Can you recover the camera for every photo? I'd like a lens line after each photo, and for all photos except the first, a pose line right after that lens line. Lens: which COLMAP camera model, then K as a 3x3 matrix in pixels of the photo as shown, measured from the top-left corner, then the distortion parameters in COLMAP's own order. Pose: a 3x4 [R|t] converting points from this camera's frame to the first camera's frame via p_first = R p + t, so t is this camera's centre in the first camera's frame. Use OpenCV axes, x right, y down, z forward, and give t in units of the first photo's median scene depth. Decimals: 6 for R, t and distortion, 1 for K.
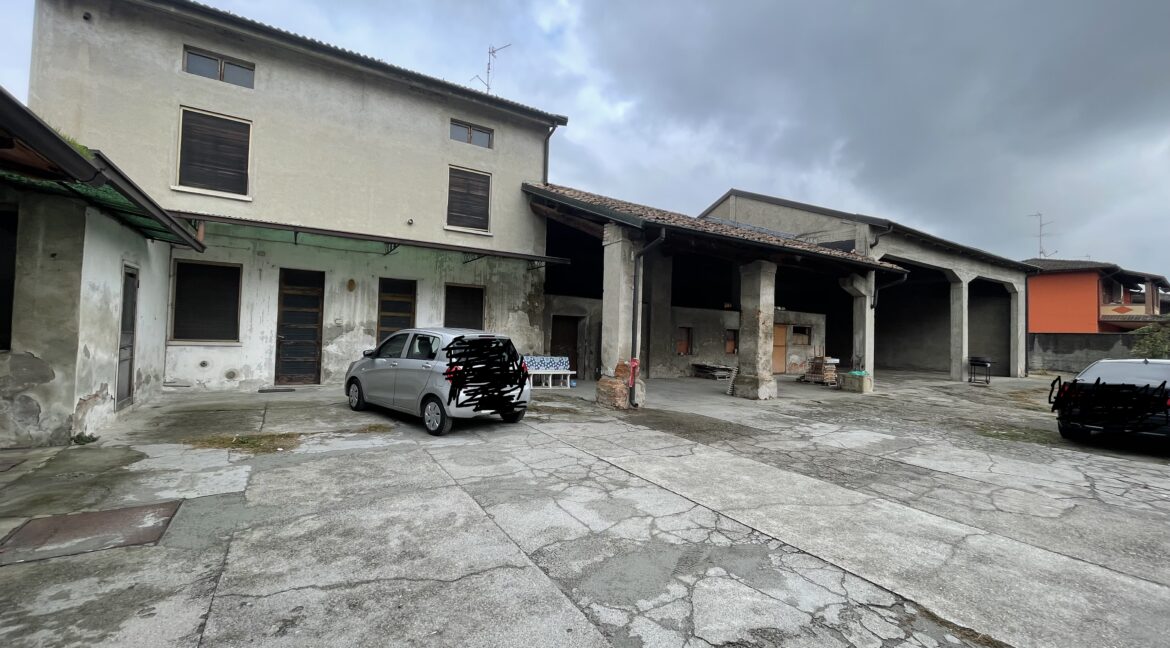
lens RADIAL K [[464.7, 0, 582.7], [0, 464.7, 324.6], [0, 0, 1]] dist [0.003088, 0.000736]
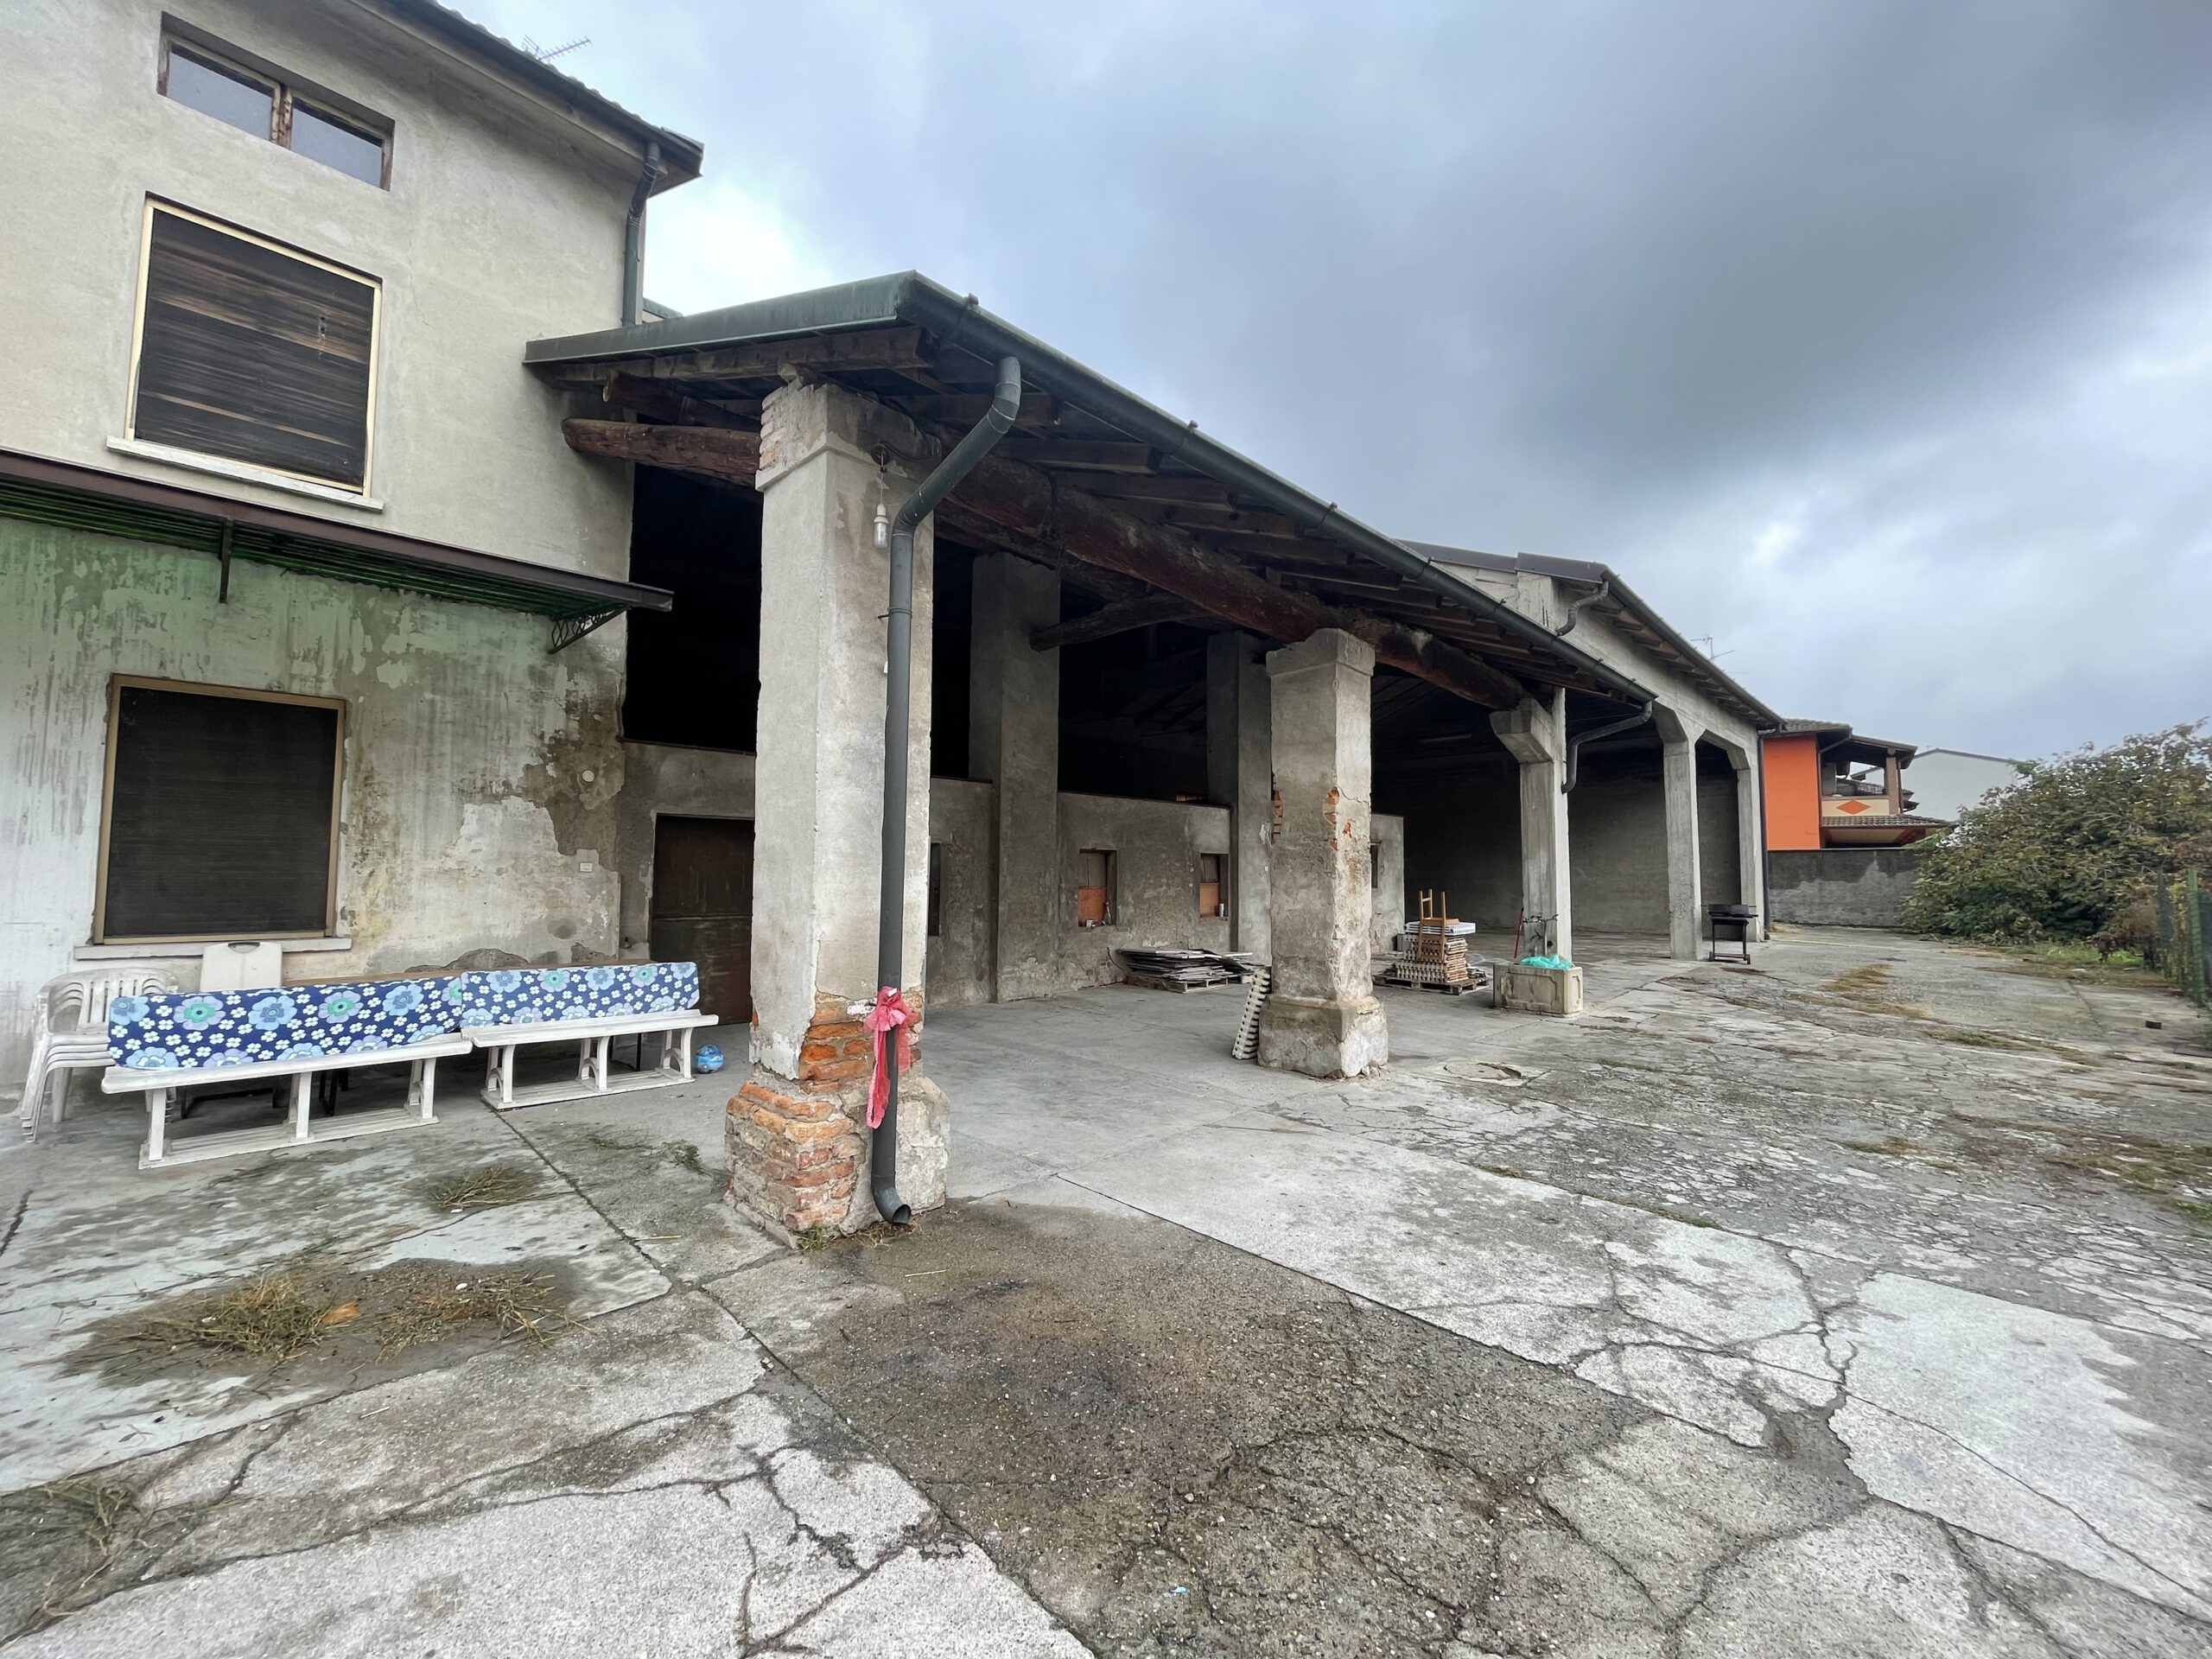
lens RADIAL K [[889.2, 0, 1099.5], [0, 889.2, 816.1], [0, 0, 1]] dist [0.002132, 0.000741]
pose [[0.972967, -0.008787, 0.230777, 0.087387], [0.017964, 0.999128, -0.037697, 0.007540], [-0.230245, 0.040824, 0.972276, 0.453256]]
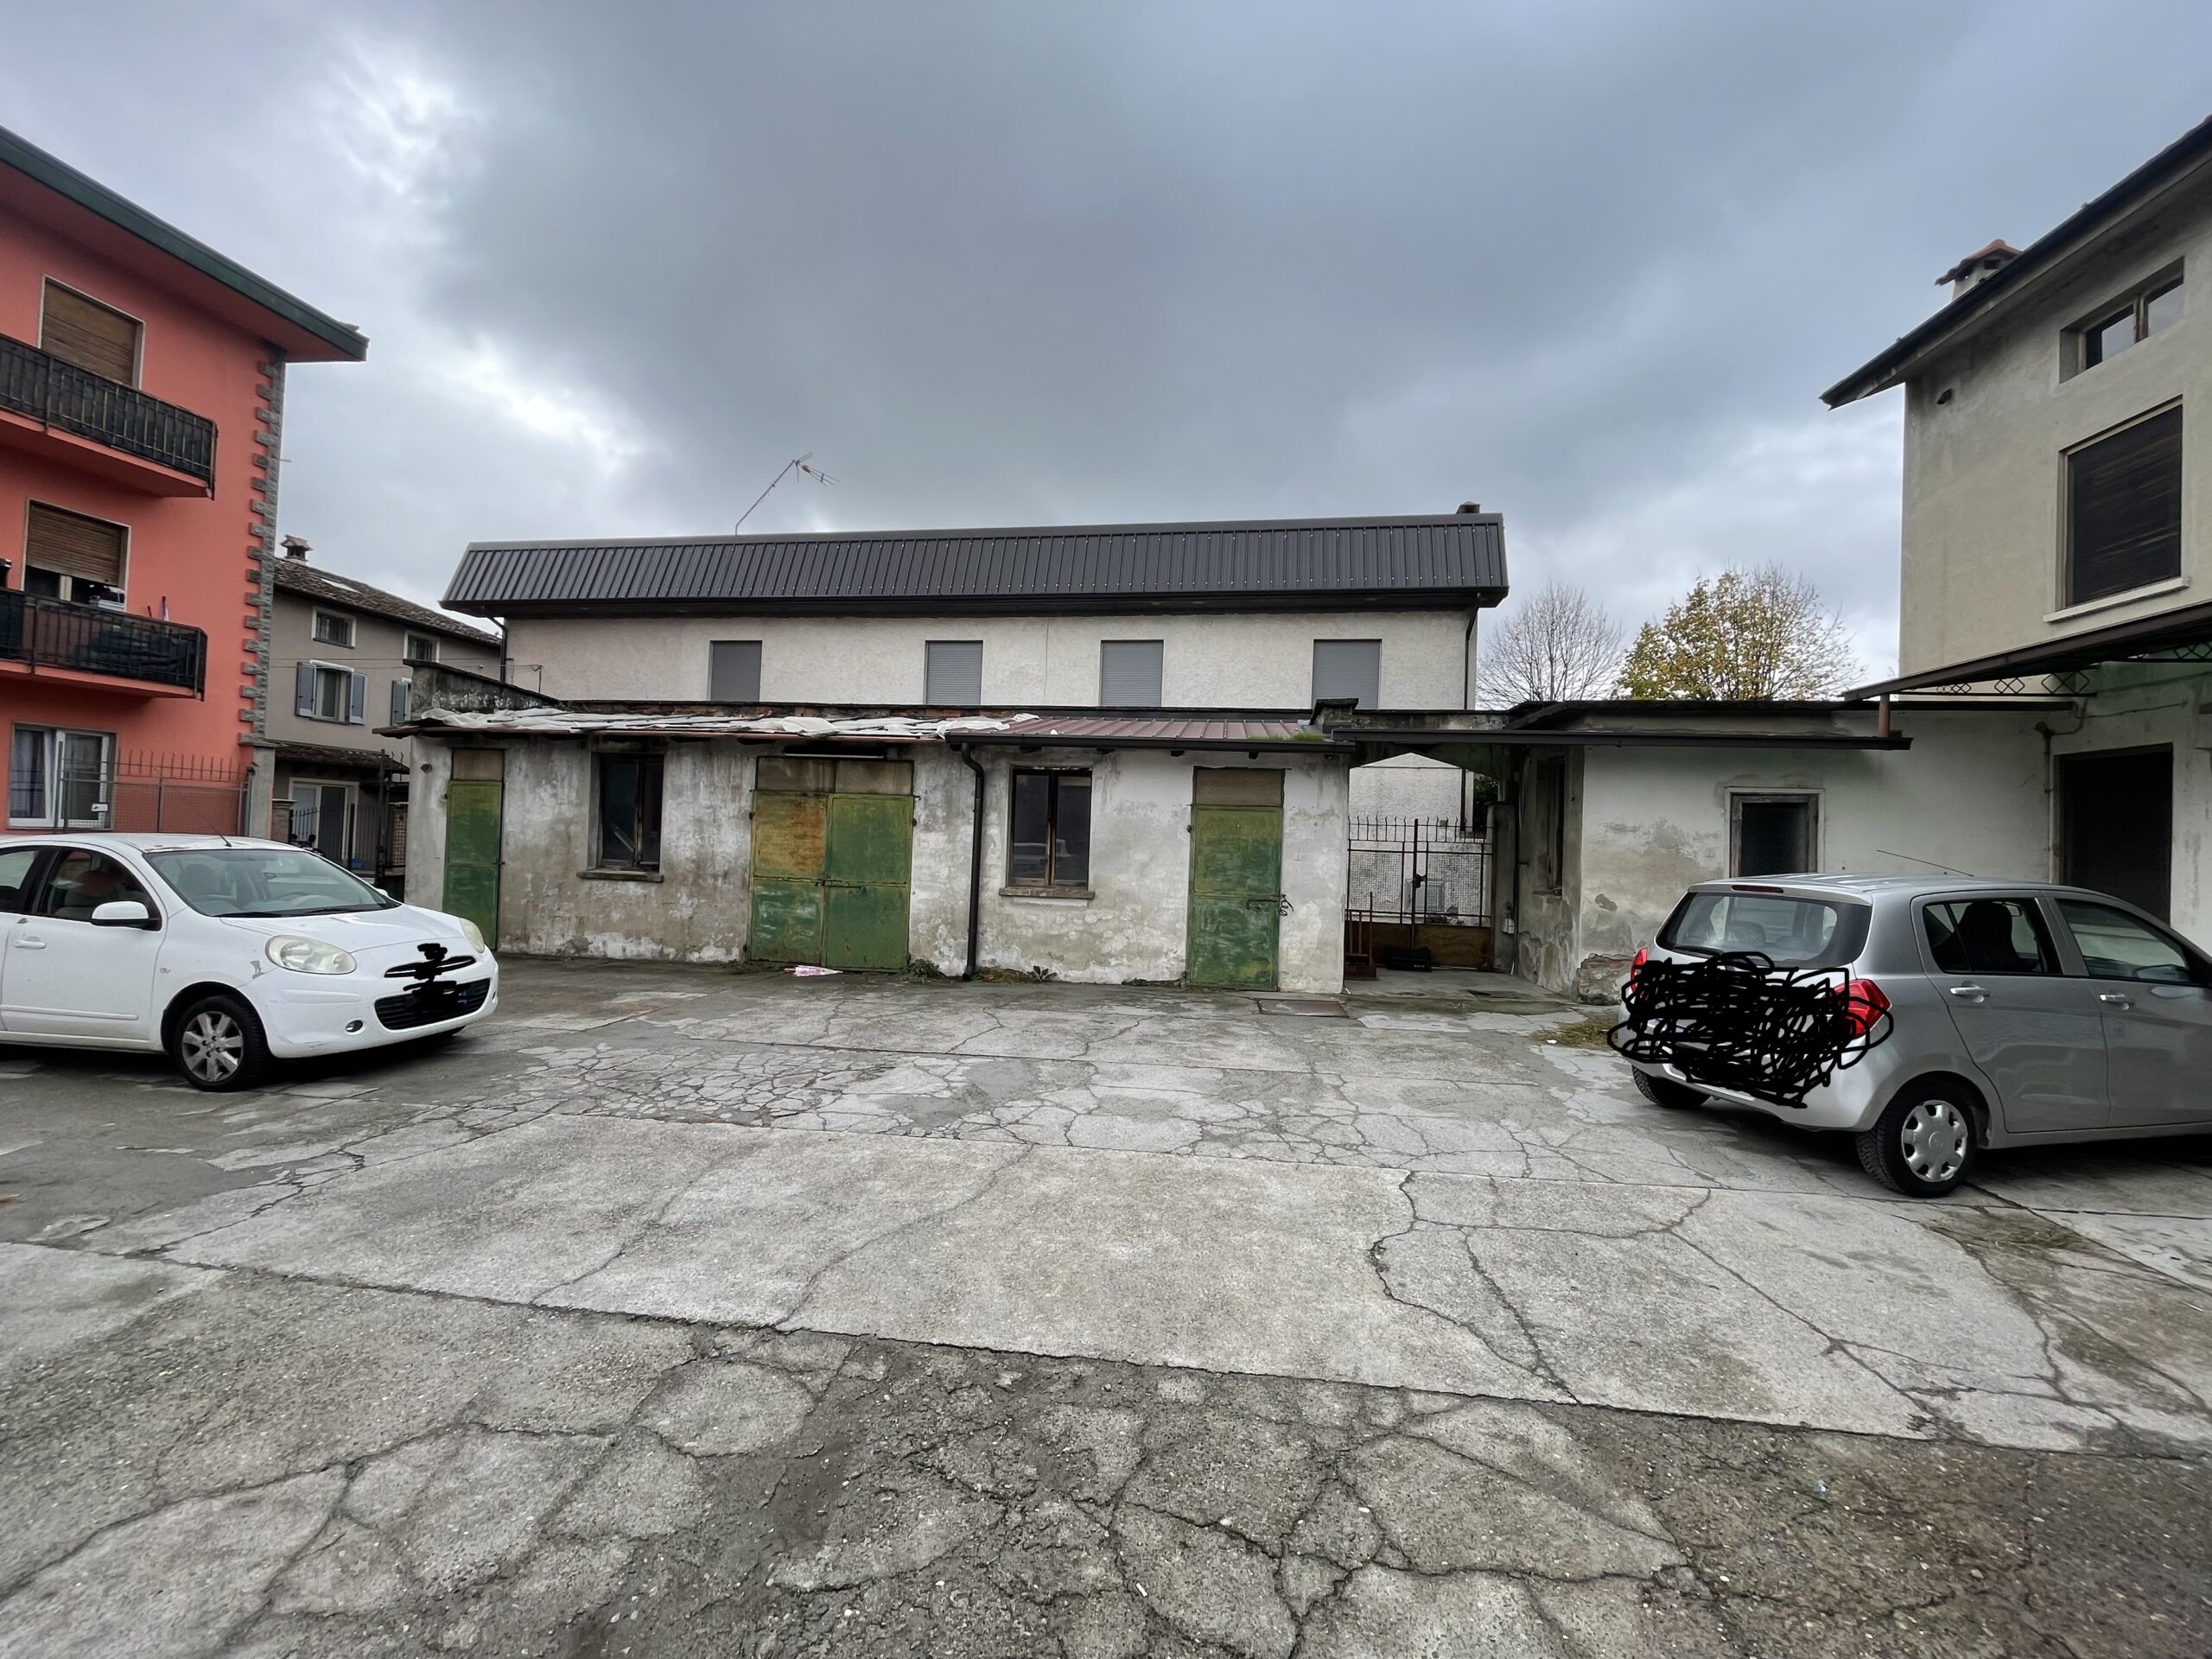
lens RADIAL K [[889.2, 0, 1099.9], [0, 889.2, 826.4], [0, 0, 1]] dist [0.002132, 0.000741]
pose [[-0.625079, -0.066546, -0.777720, 0.395018], [-0.040133, 0.997781, -0.053120, 0.020554], [0.779529, -0.001992, -0.626363, 0.616797]]
